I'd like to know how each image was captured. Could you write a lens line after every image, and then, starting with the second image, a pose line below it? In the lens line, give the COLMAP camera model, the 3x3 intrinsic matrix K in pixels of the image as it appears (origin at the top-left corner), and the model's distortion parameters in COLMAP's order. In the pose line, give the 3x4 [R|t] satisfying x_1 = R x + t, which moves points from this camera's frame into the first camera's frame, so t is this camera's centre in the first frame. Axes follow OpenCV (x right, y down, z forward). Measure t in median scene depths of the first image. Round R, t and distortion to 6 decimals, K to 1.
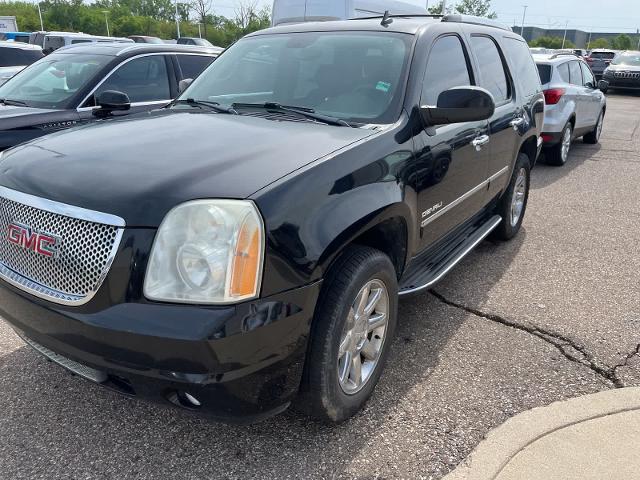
lens RADIAL K [[506.0, 0, 330.7], [0, 506.0, 240.2], [0, 0, 1]] dist [0.074811, -0.120318]
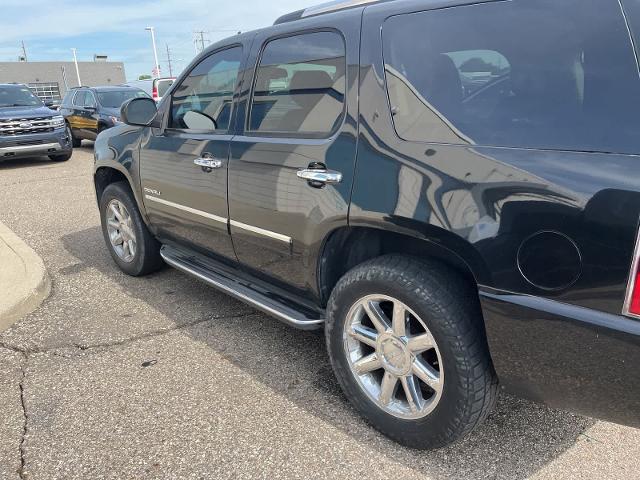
lens RADIAL K [[506.0, 0, 323.4], [0, 506.0, 245.4], [0, 0, 1]] dist [0.074811, -0.120318]
pose [[-0.277189, 0.268992, -0.922393, 1.122674], [-0.311603, 0.882955, 0.351131, -0.452897], [0.908884, 0.384750, -0.160927, 1.419675]]
